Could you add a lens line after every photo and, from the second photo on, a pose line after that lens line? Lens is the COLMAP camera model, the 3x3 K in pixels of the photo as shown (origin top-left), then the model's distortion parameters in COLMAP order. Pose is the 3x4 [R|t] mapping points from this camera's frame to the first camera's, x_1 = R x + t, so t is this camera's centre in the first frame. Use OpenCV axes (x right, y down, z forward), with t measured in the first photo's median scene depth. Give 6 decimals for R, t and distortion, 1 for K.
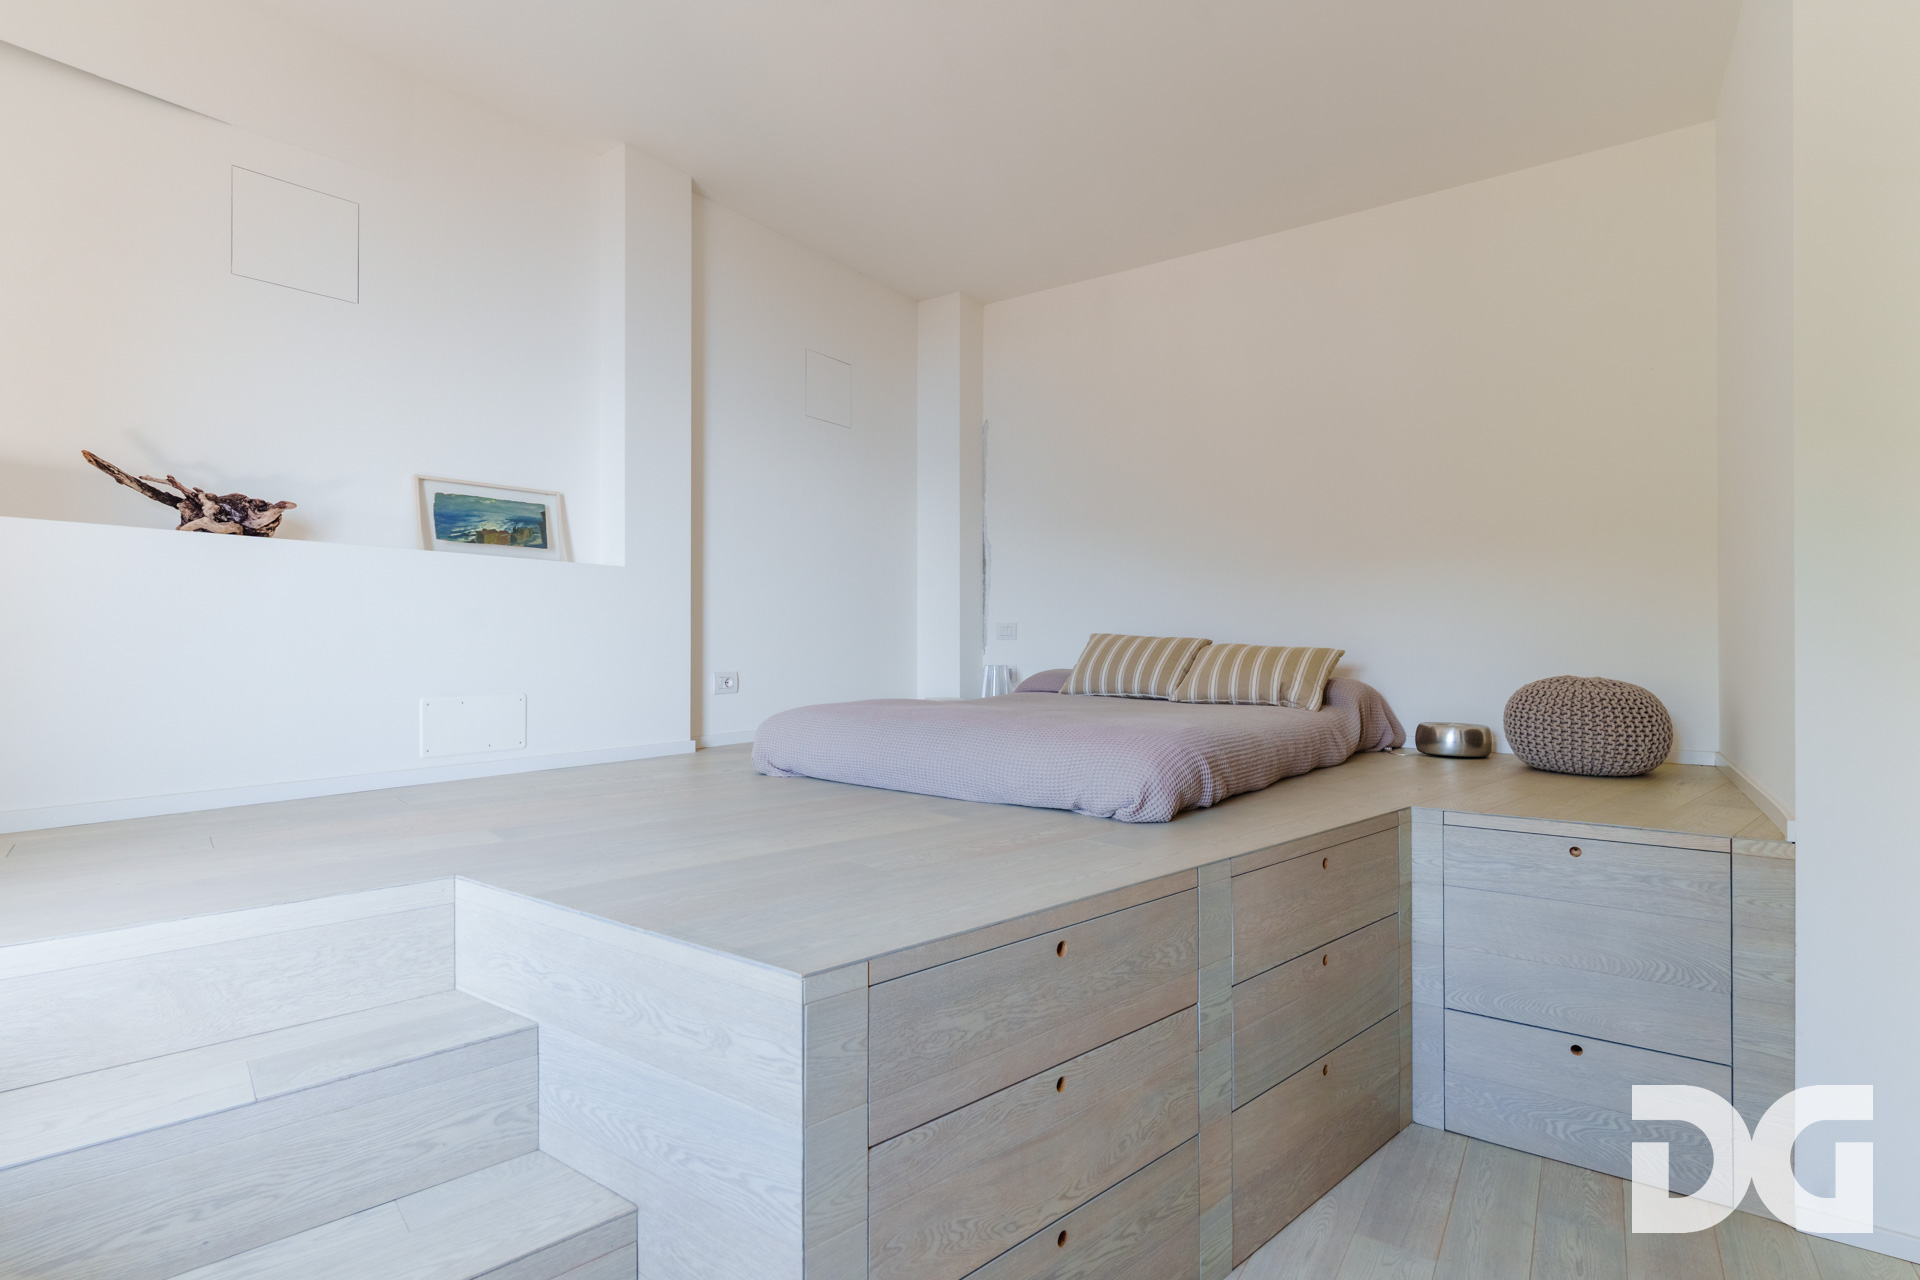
lens RADIAL K [[923.7, 0, 960.0], [0, 923.7, 640.0], [0, 0, 1]] dist [-0.000757, -0.000200]
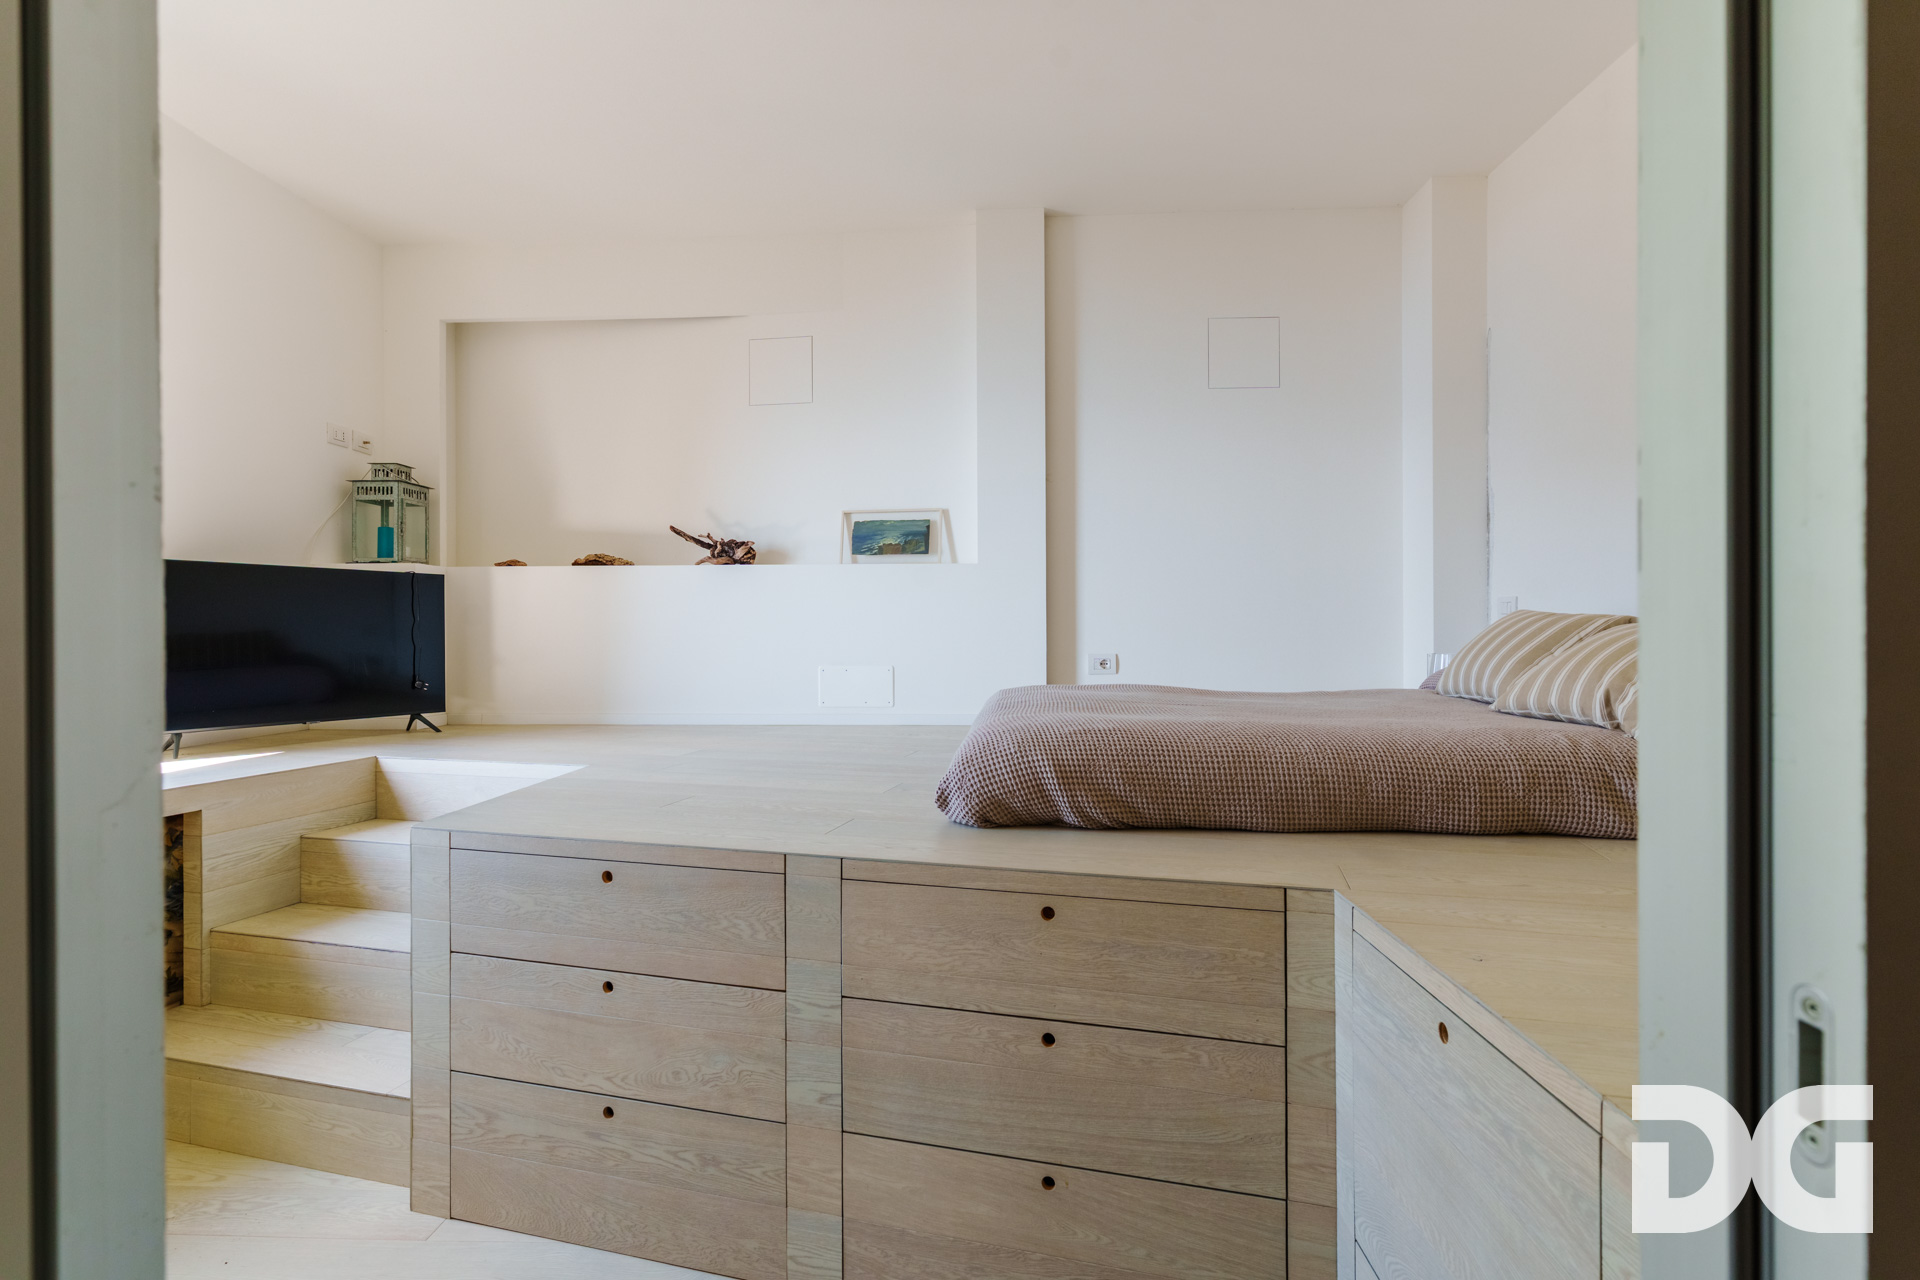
lens RADIAL K [[916.7, 0, 954.2], [0, 916.7, 635.7], [0, 0, 1]] dist [-0.002163, 0.000722]
pose [[0.536849, 0.003205, -0.843672, 0.870154], [0.007308, 0.999938, 0.008449, 0.005469], [0.843647, -0.010701, 0.536792, 0.467385]]
